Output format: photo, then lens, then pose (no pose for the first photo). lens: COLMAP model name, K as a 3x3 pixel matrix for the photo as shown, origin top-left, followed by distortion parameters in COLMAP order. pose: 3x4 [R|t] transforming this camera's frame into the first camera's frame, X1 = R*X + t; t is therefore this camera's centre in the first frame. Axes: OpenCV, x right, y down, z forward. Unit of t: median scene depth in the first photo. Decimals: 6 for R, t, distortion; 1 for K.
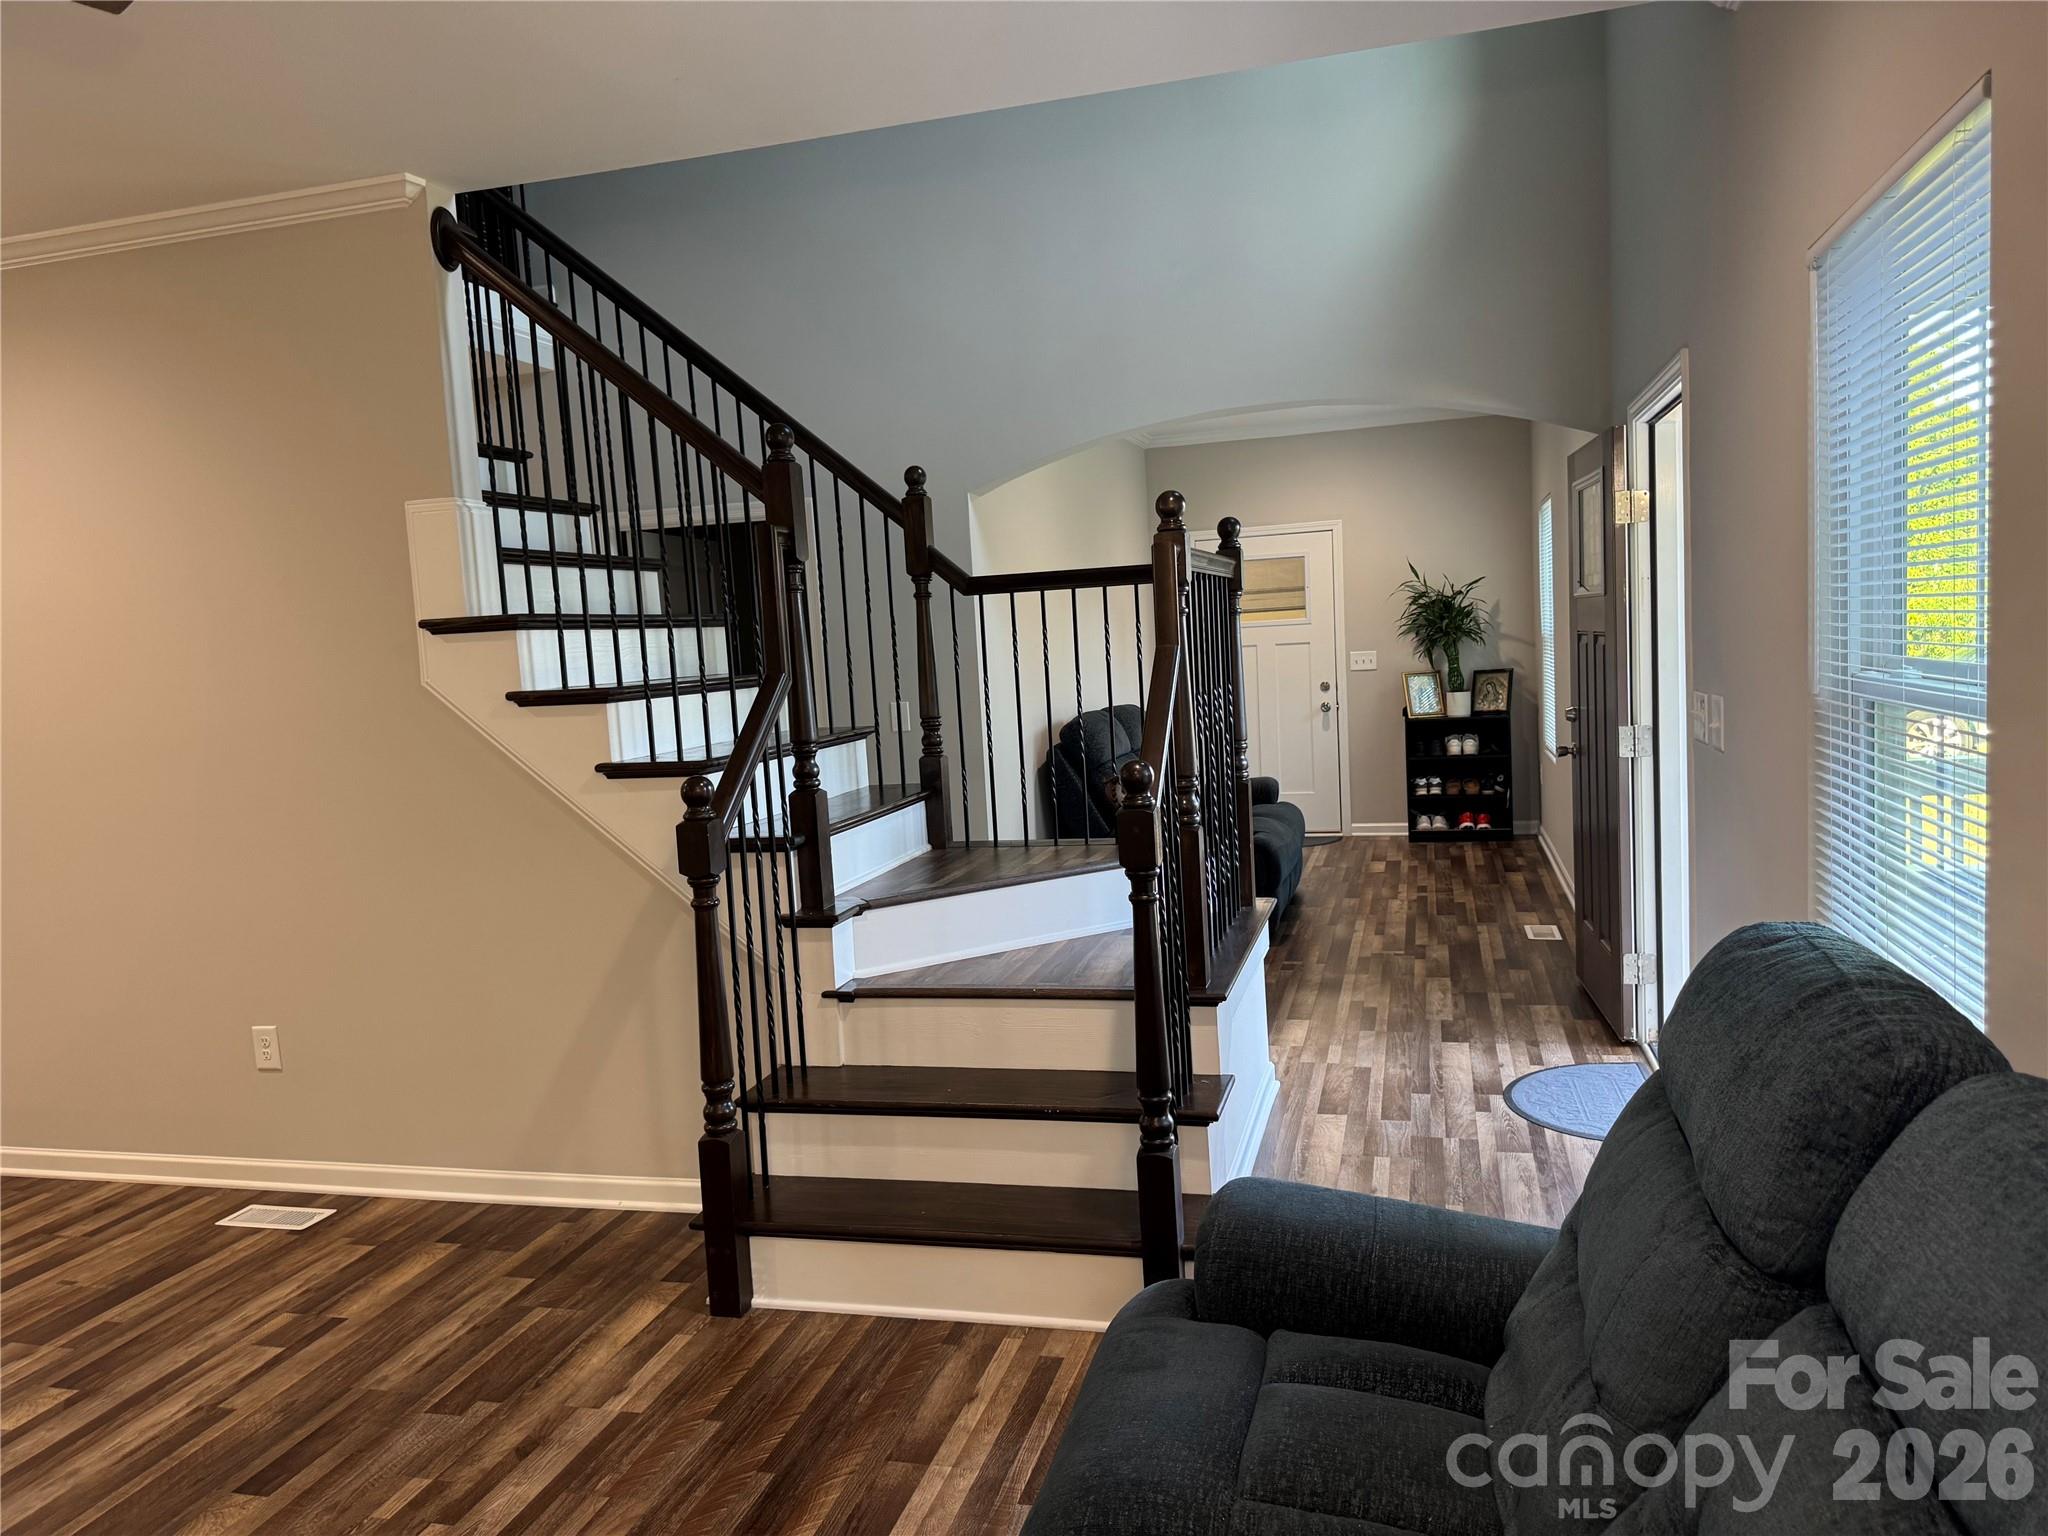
lens RADIAL K [[1430.1, 0, 1024.0], [0, 1430.1, 768.0], [0, 0, 1]] dist [0.006450, 0.000338]
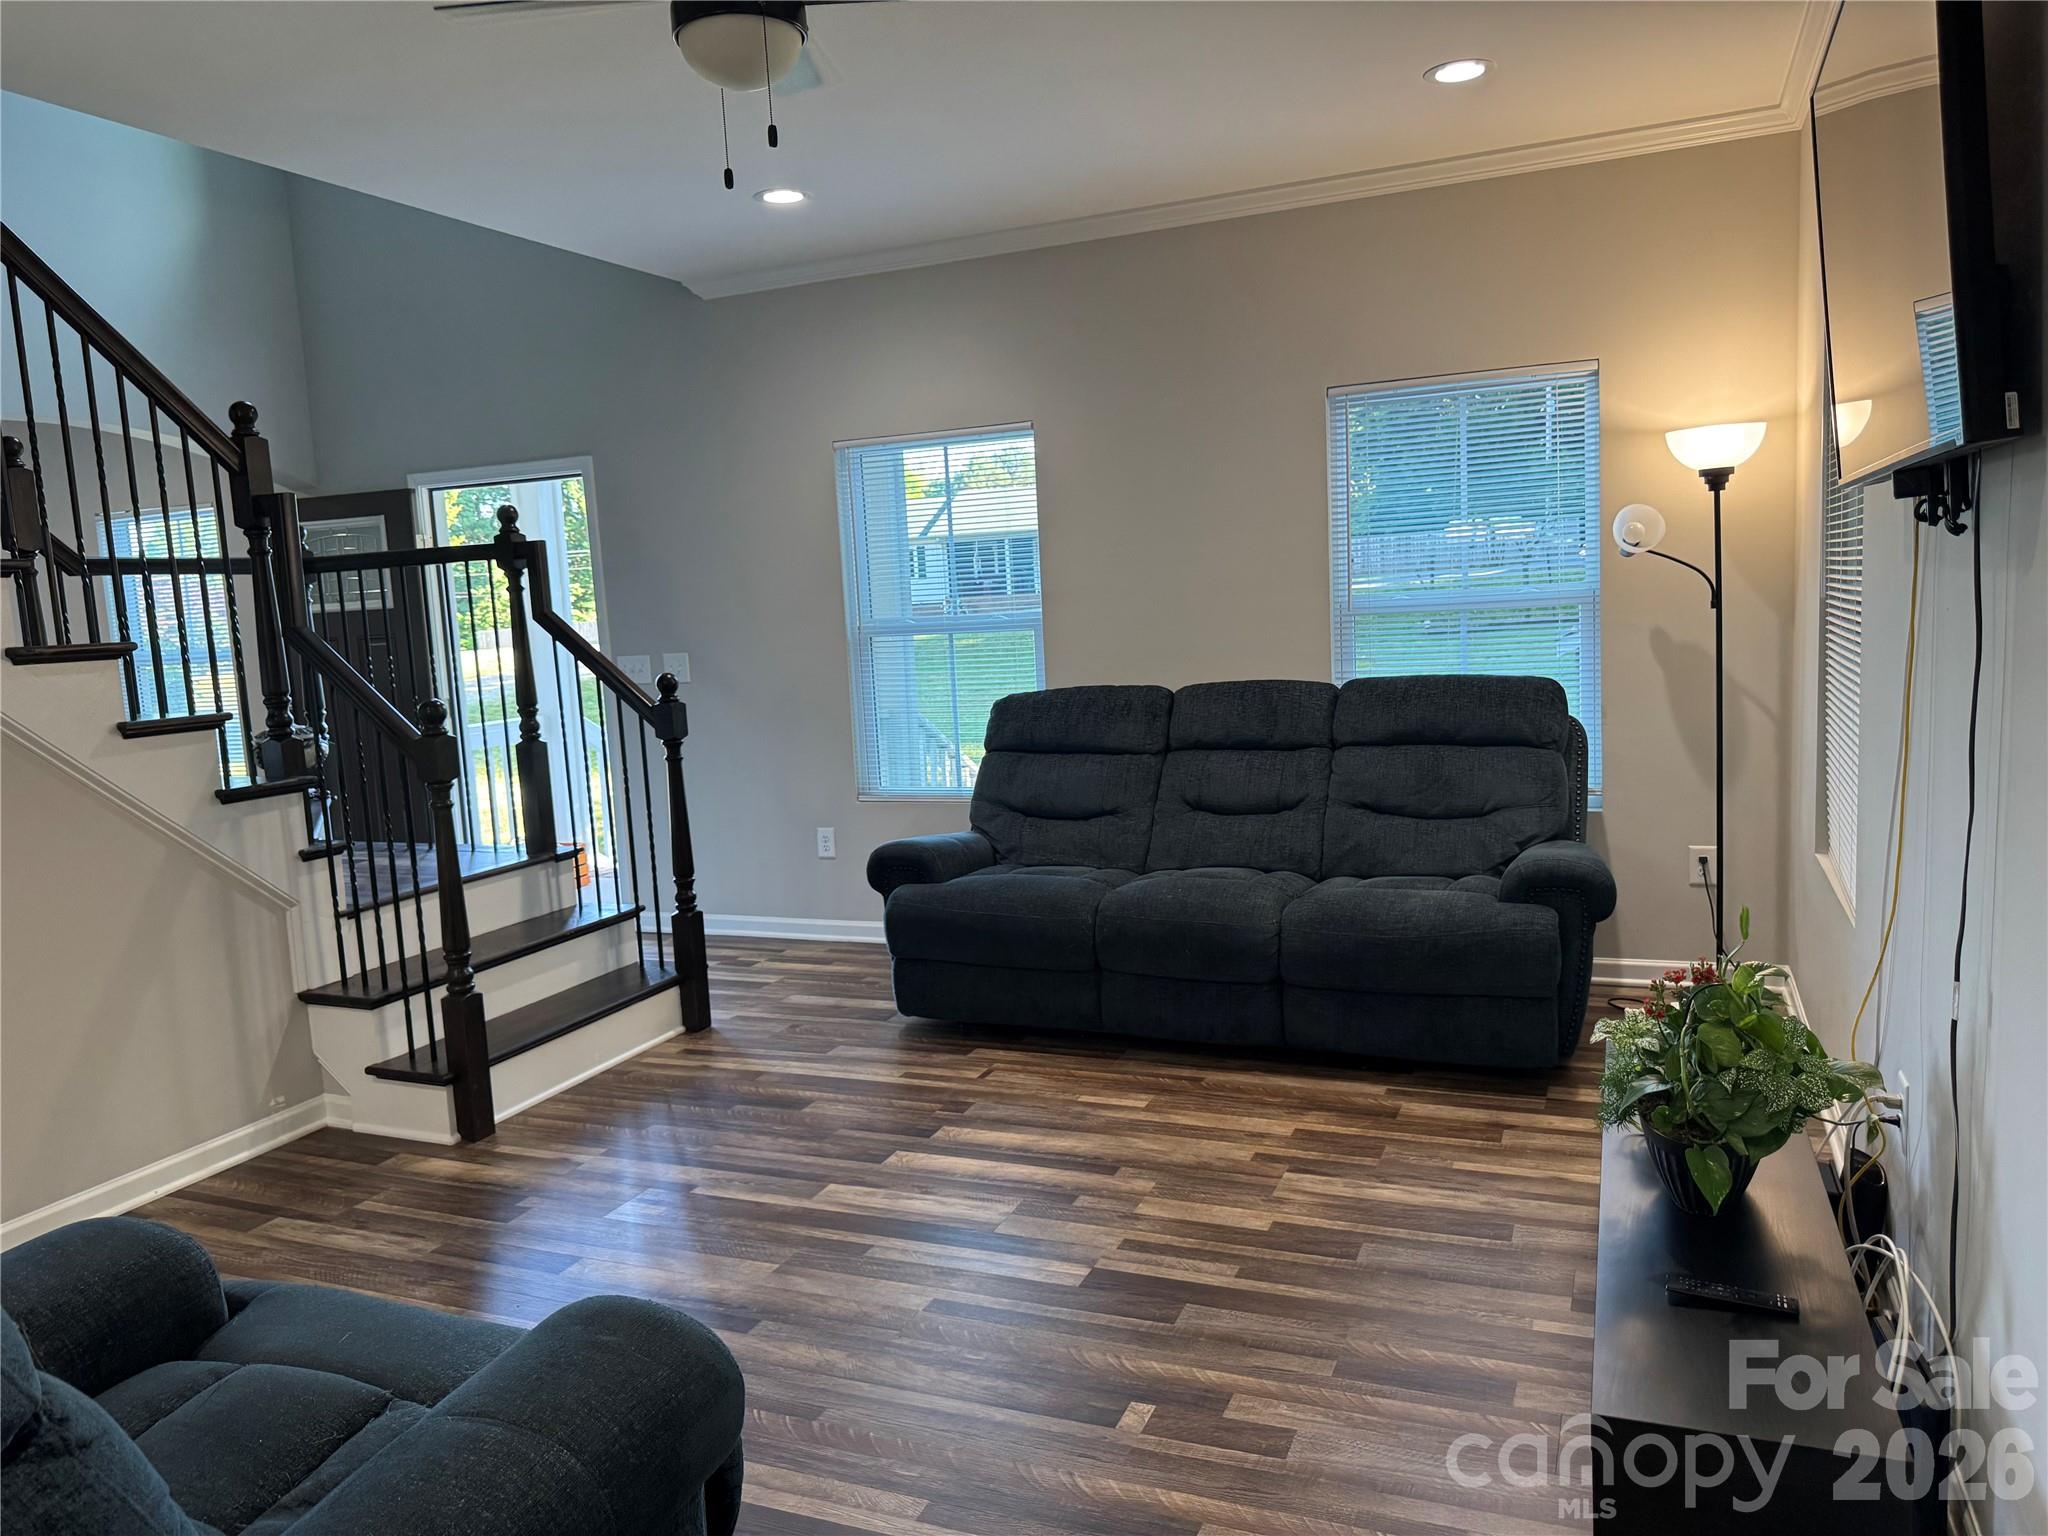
lens RADIAL K [[1456.8, 0, 1024.0], [0, 1456.8, 768.0], [0, 0, 1]] dist [0.132407, -0.147079]
pose [[0.149527, -0.066558, 0.986515, -1.470868], [0.138299, 0.989332, 0.045786, 0.082919], [-0.979038, 0.129588, 0.157137, 0.334435]]
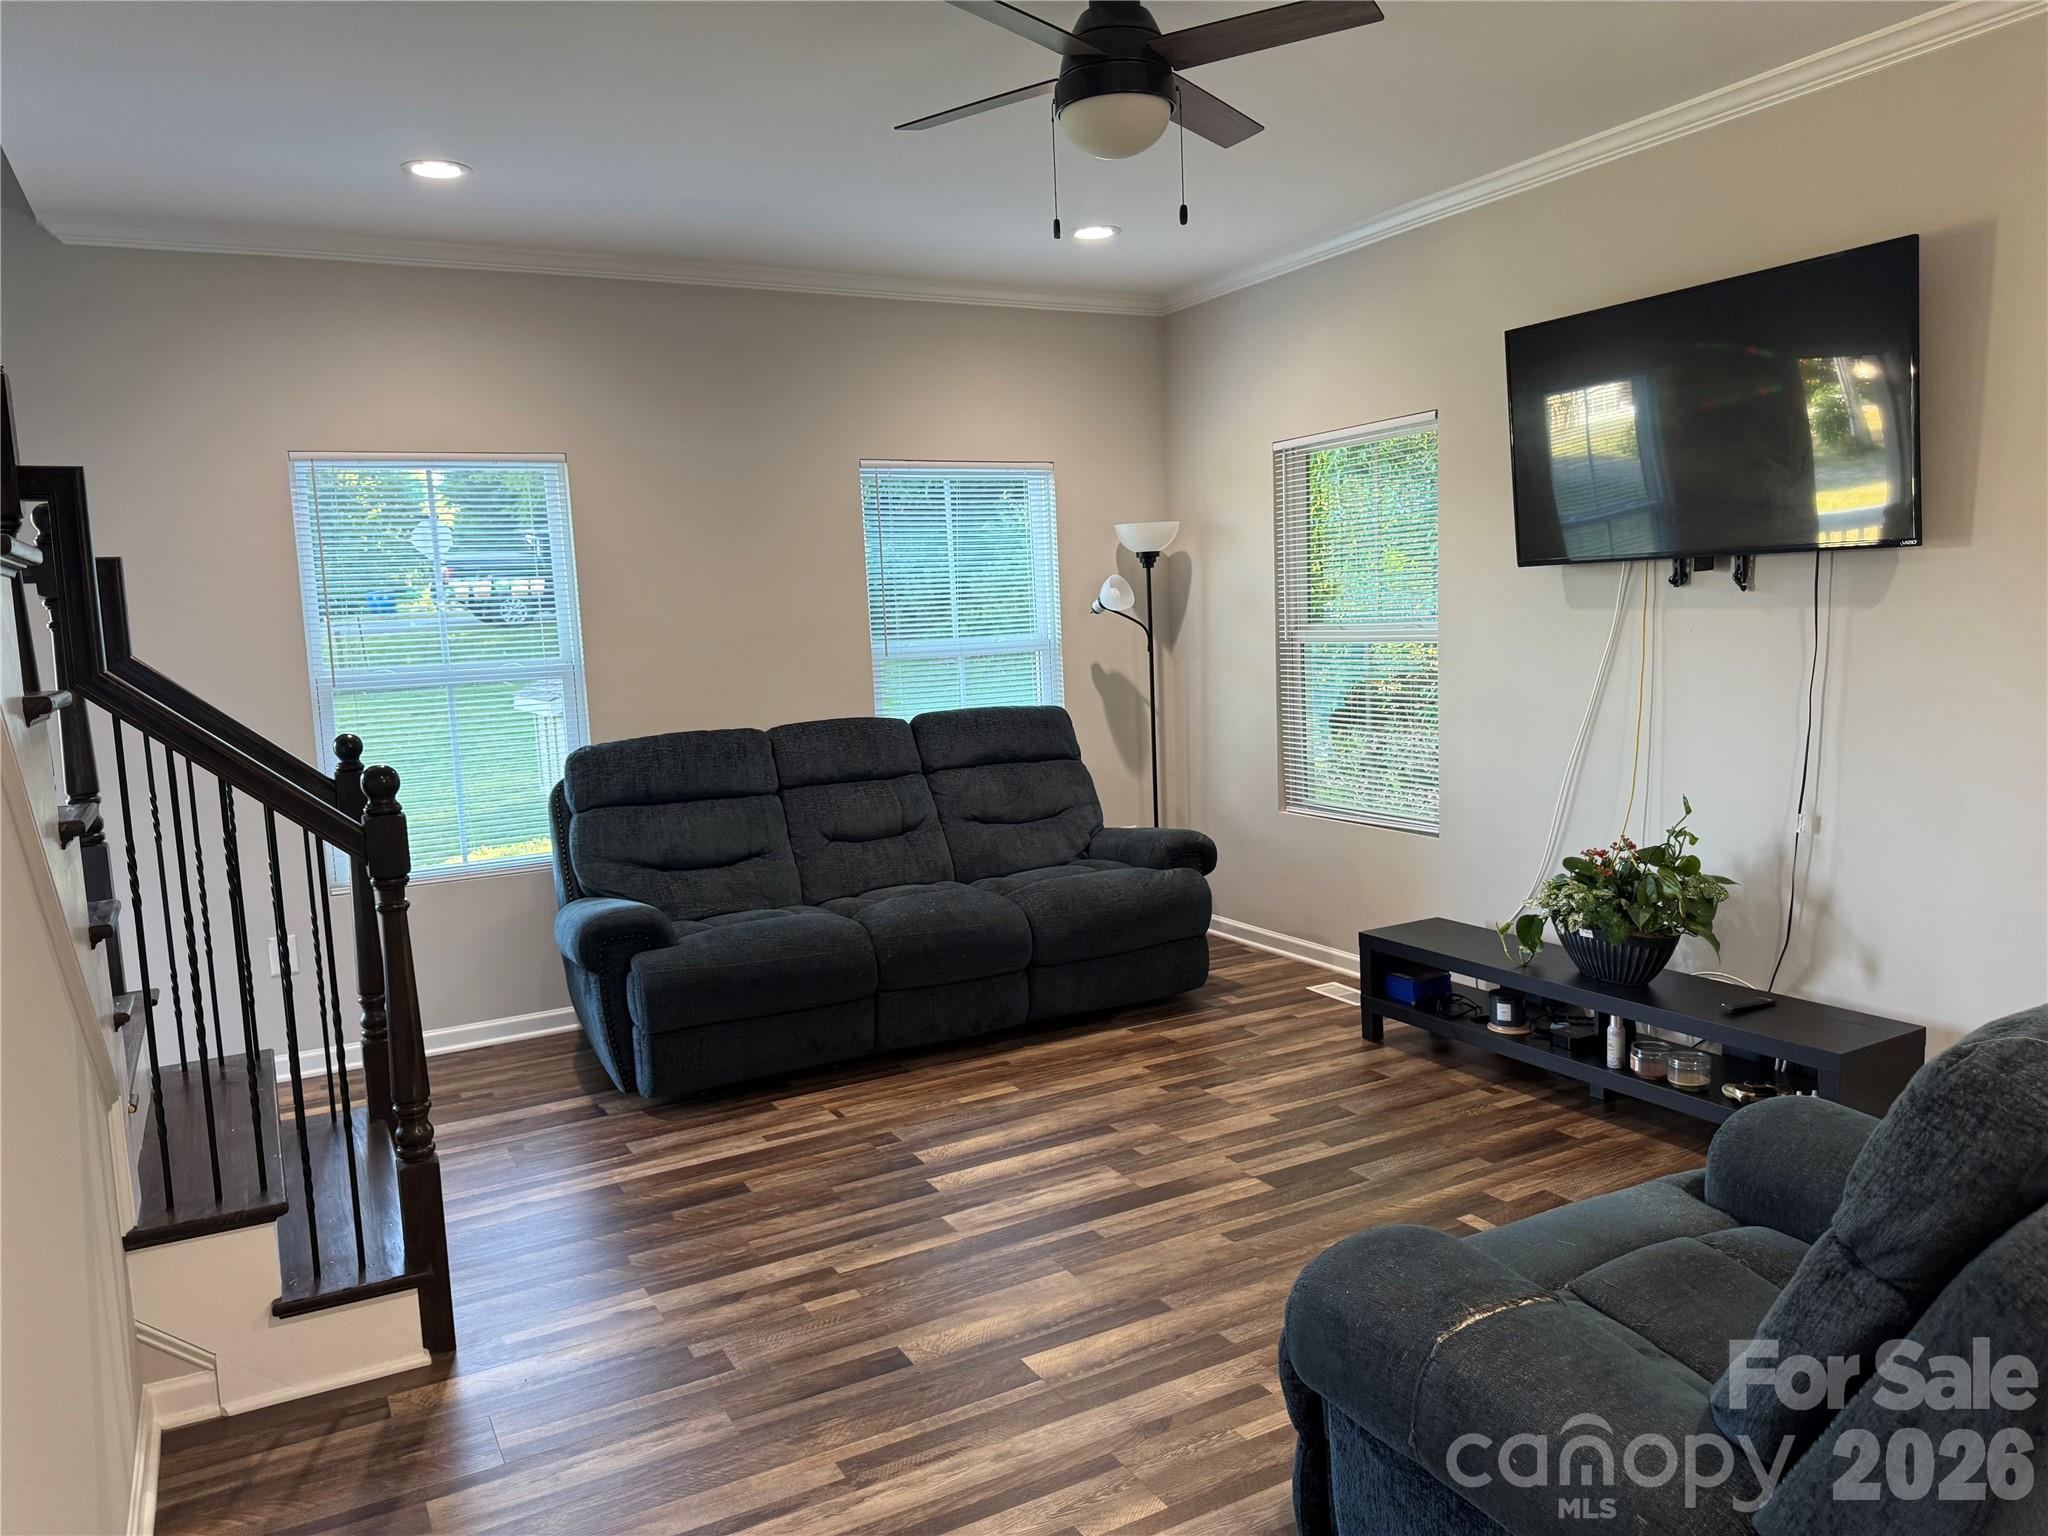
lens RADIAL K [[1456.8, 0, 1024.0], [0, 1456.8, 768.0], [0, 0, 1]] dist [0.132407, -0.147079]
pose [[-0.684428, 0.005452, 0.729060, -1.247571], [0.152305, 0.978979, 0.135660, -0.056417], [-0.712994, 0.203889, -0.670871, 1.404149]]
